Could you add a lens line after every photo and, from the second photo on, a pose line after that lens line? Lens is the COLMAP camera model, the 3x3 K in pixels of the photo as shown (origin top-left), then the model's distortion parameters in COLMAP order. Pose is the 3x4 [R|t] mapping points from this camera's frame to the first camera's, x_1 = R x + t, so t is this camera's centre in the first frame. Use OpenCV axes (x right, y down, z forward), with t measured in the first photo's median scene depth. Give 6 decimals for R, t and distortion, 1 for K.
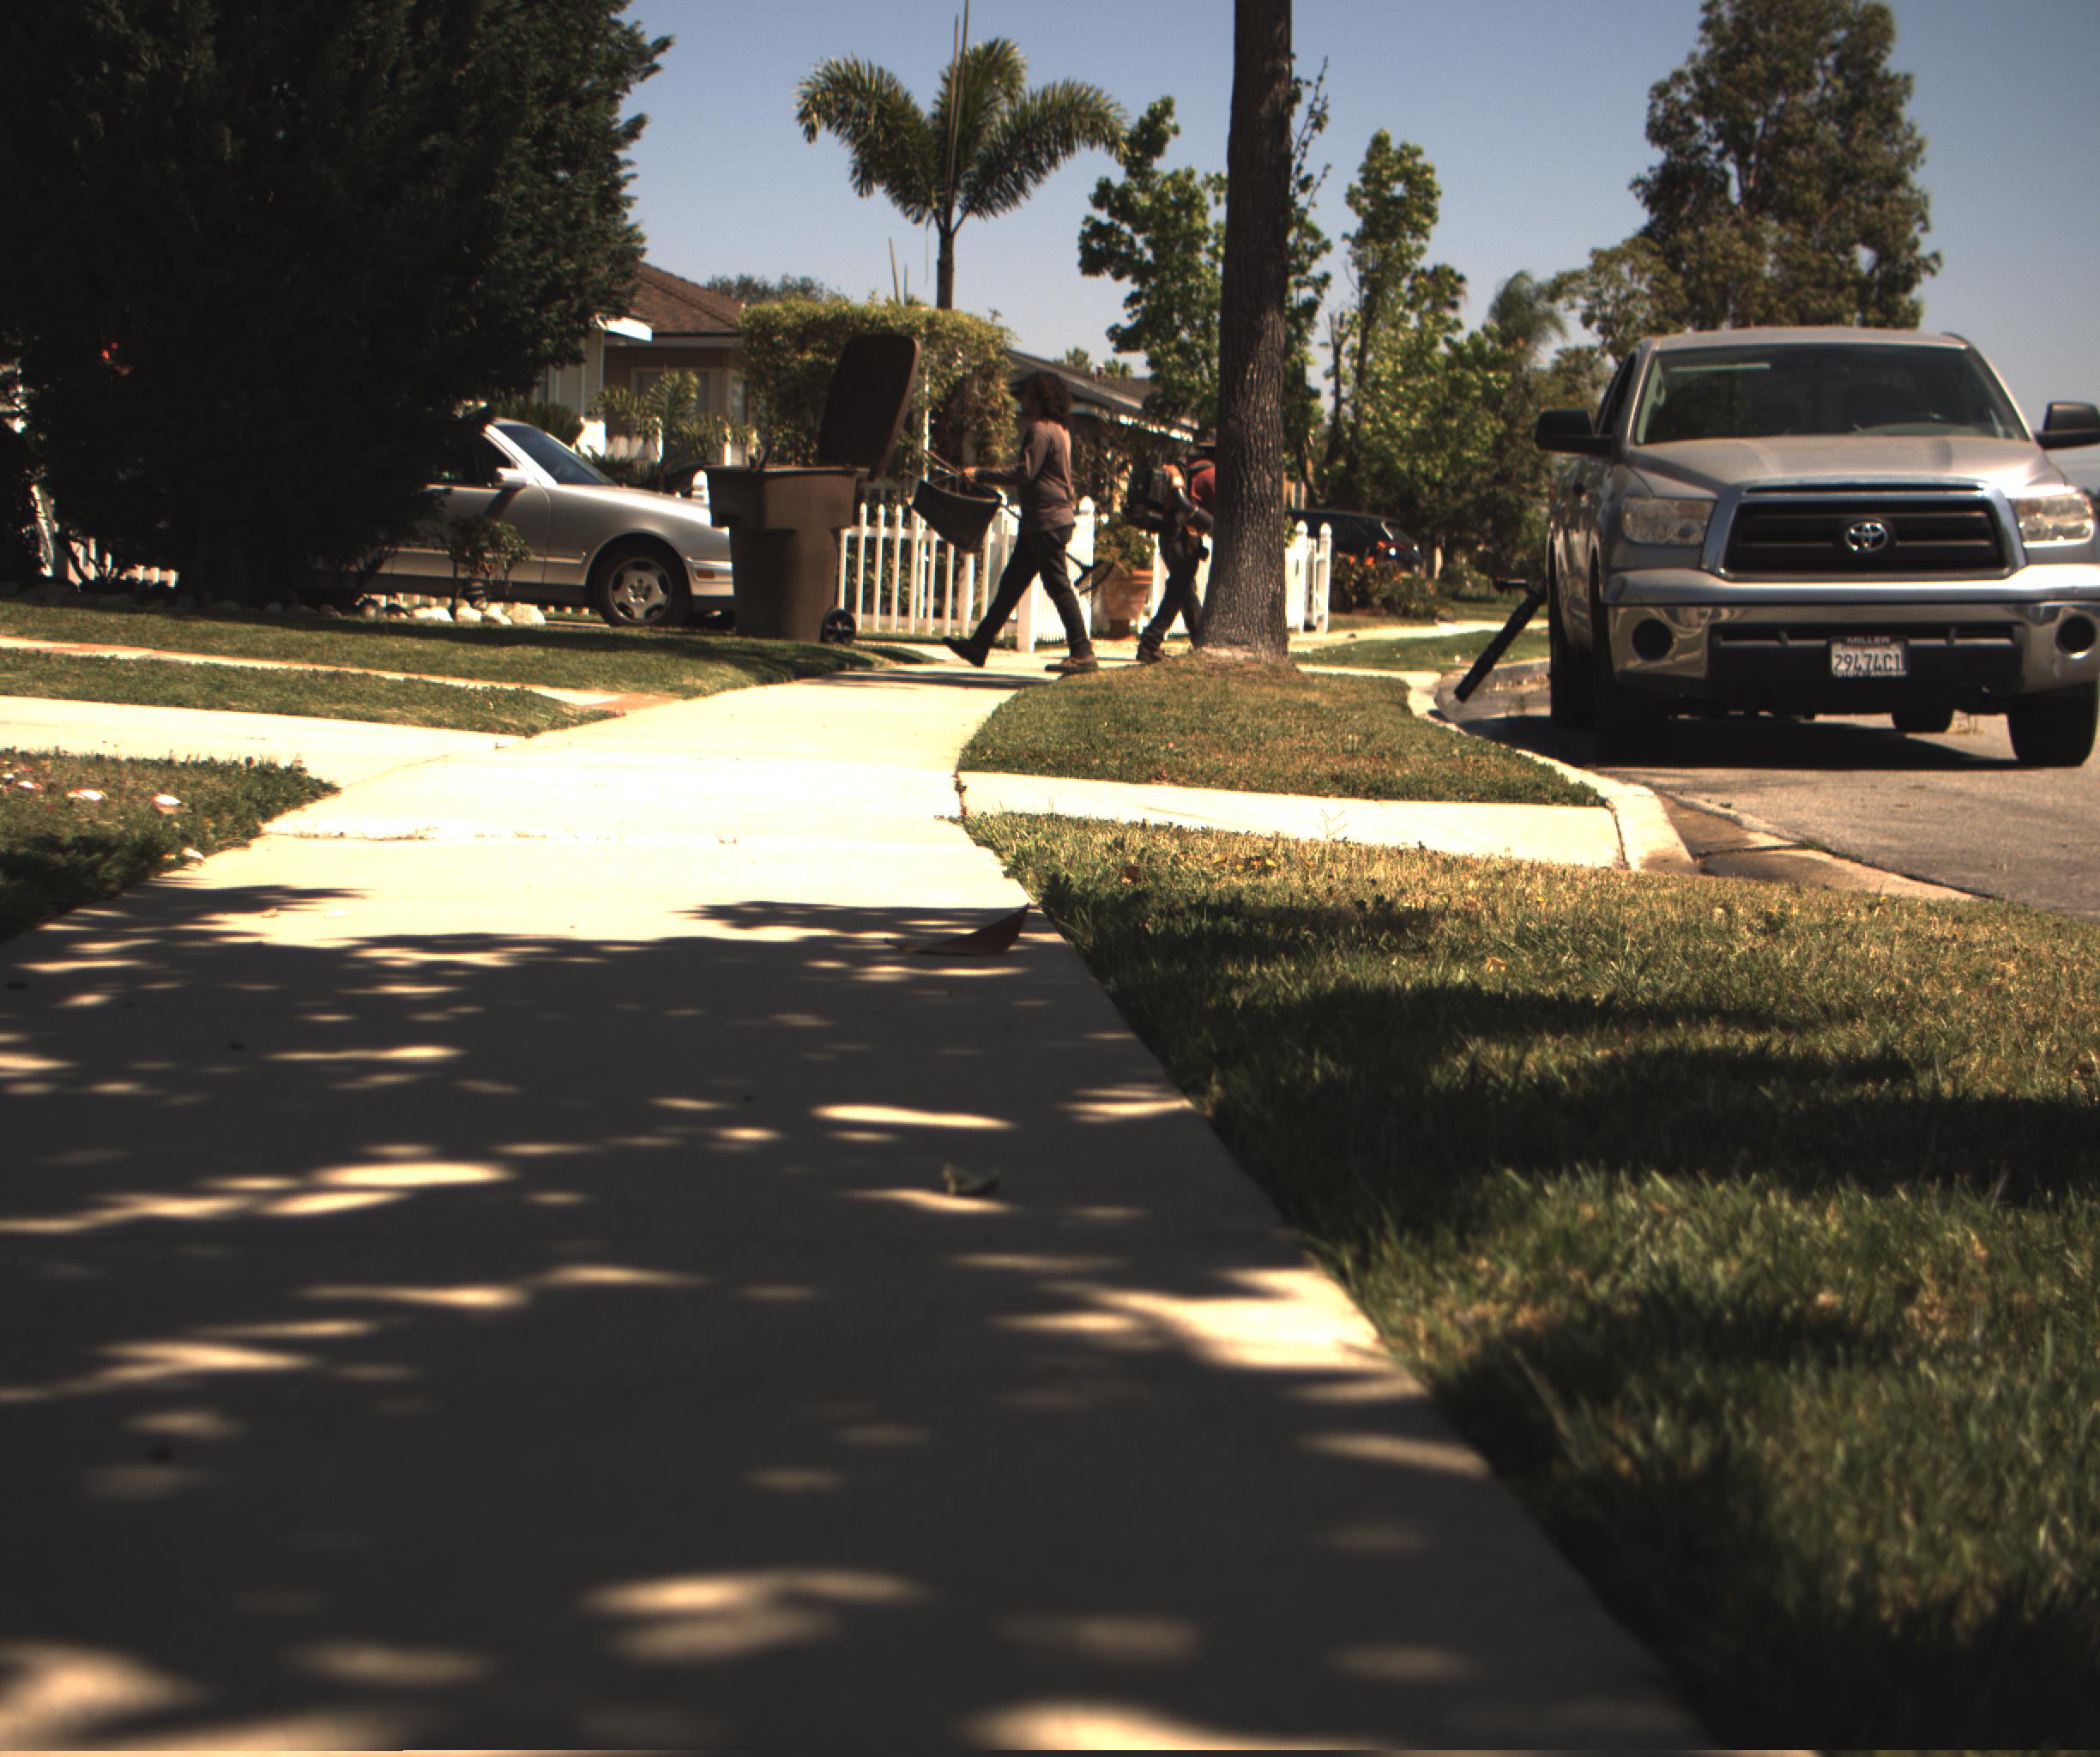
lens RADIAL K [[3943.4, 0, 1028.0], [0, 3943.4, 831.3], [0, 0, 1]] dist [-0.175795, 0.964611]
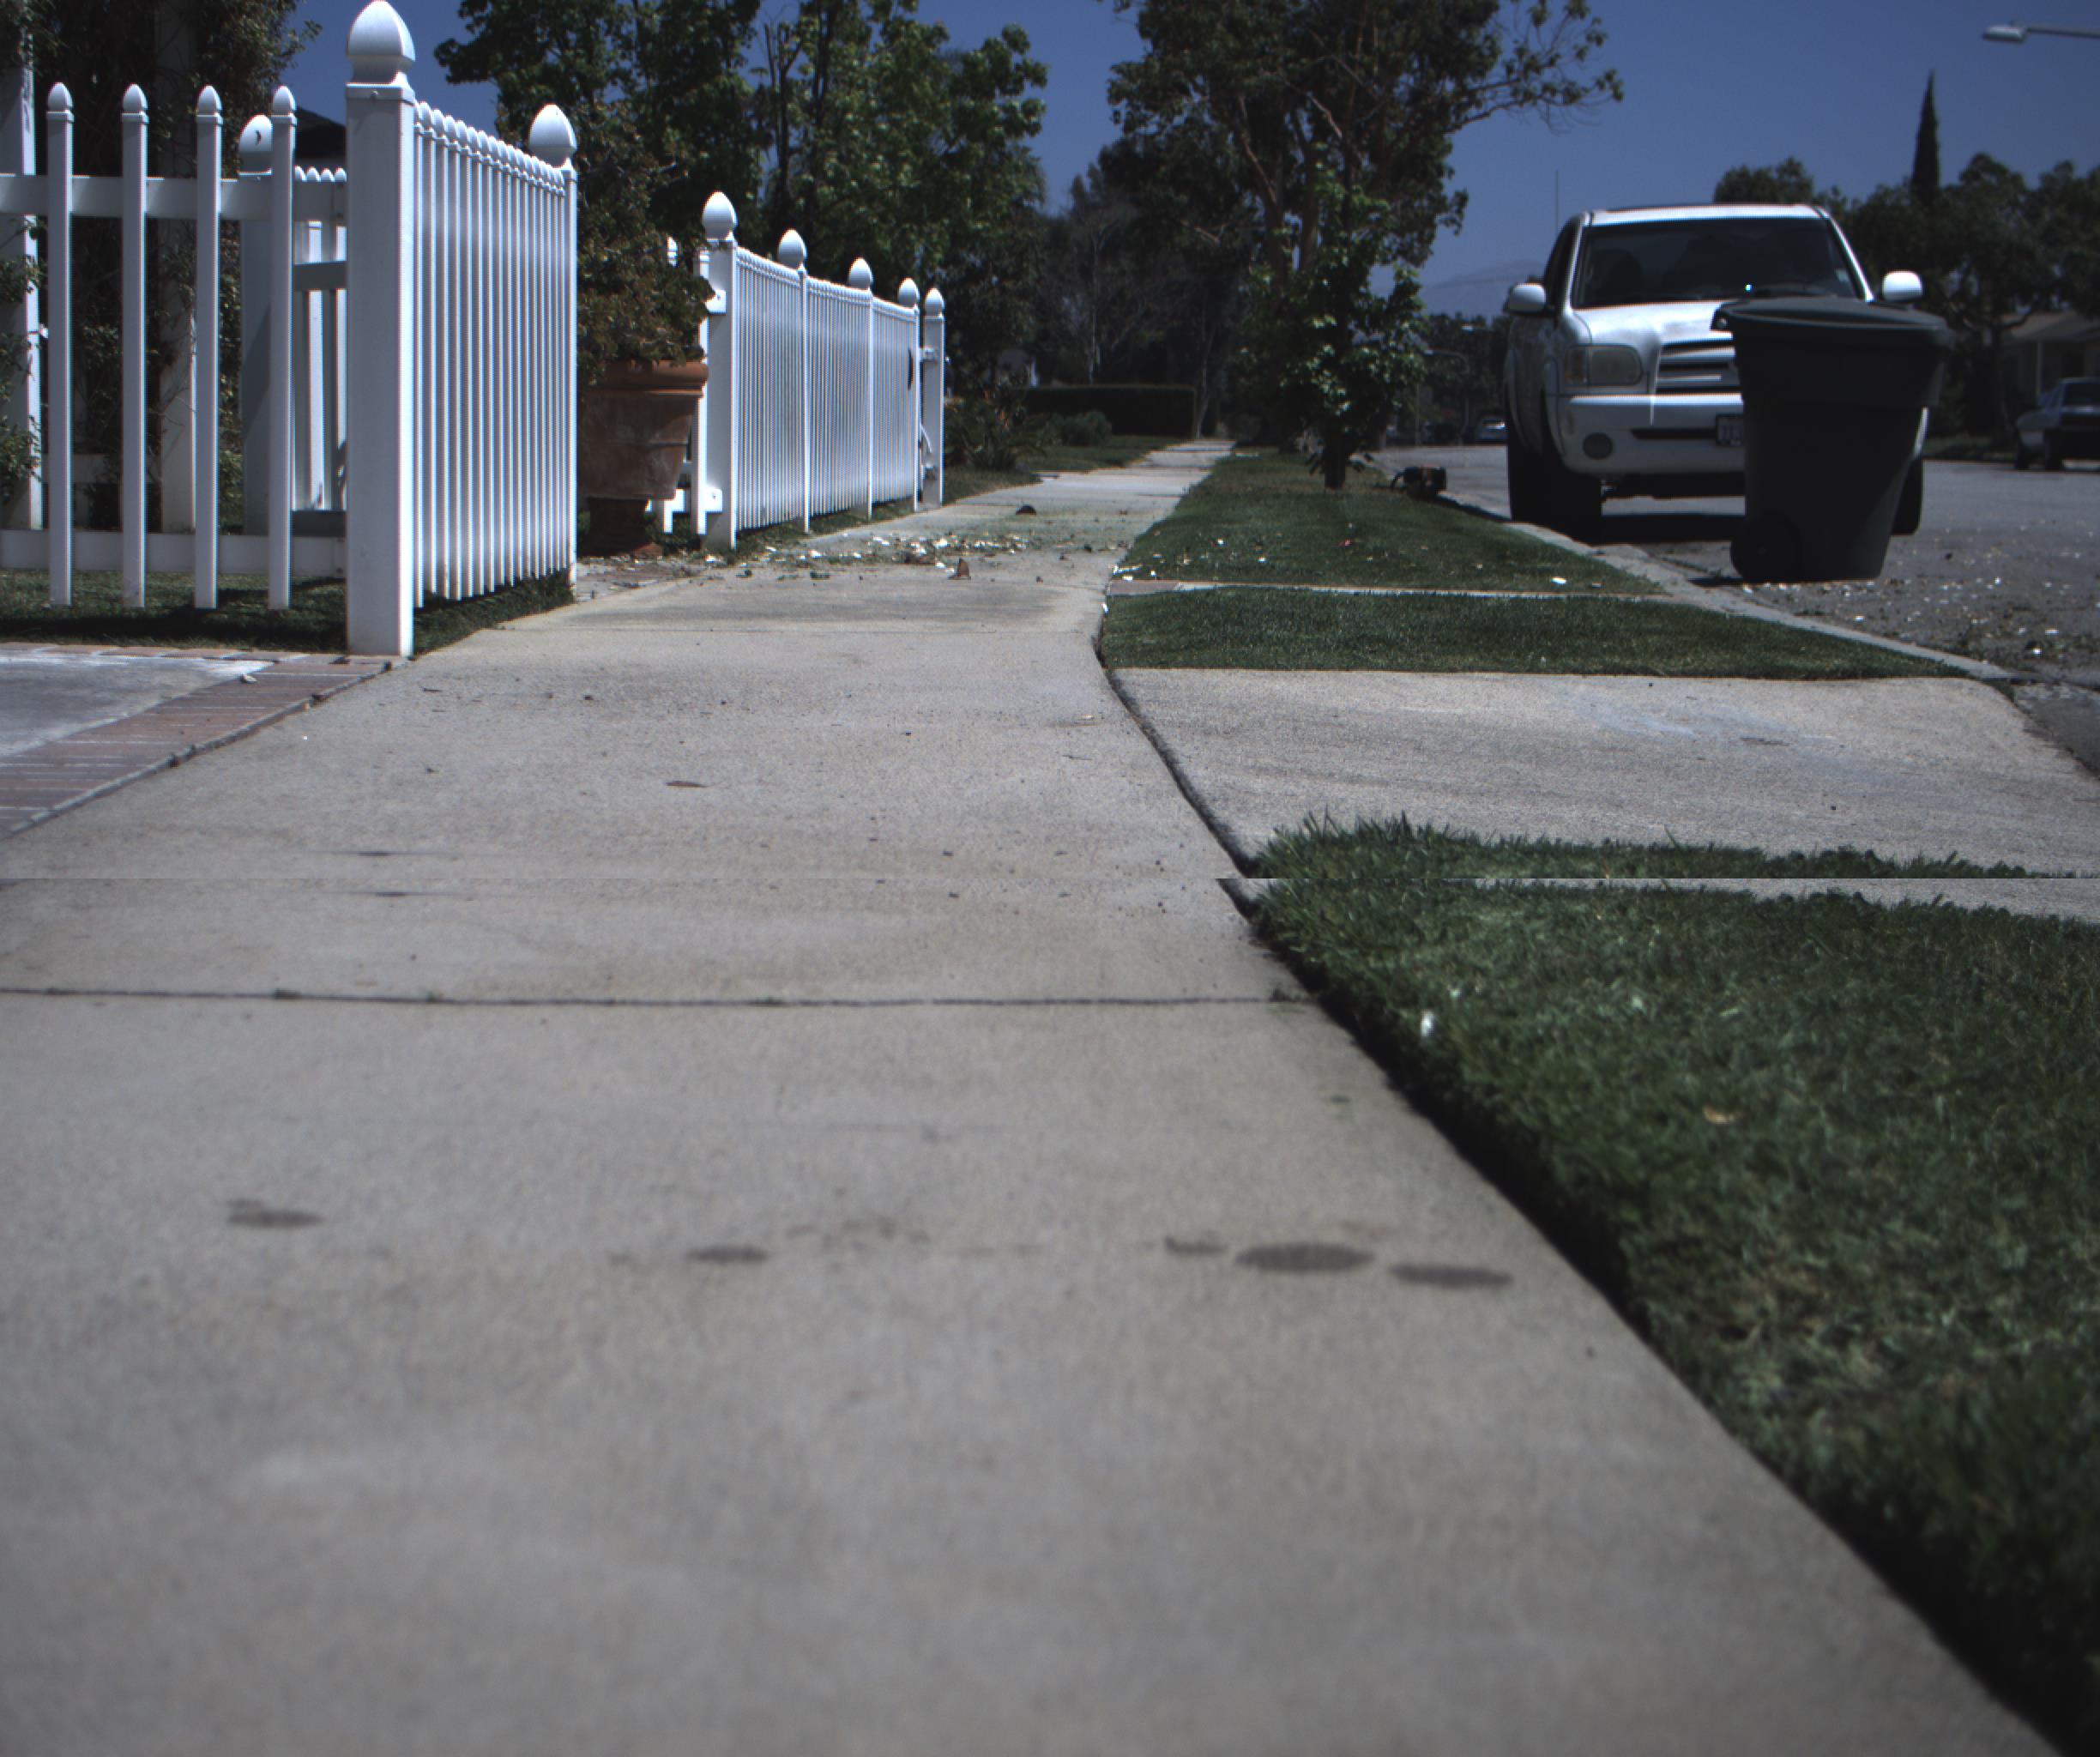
lens RADIAL K [[3943.4, 0, 1028.0], [0, 3943.4, 831.3], [0, 0, 1]] dist [-0.175795, 0.964611]
pose [[0.983969, -0.043209, 0.173026, -0.002727], [0.036684, 0.998496, 0.040737, -0.030127], [-0.174526, -0.033737, 0.984074, 0.524803]]
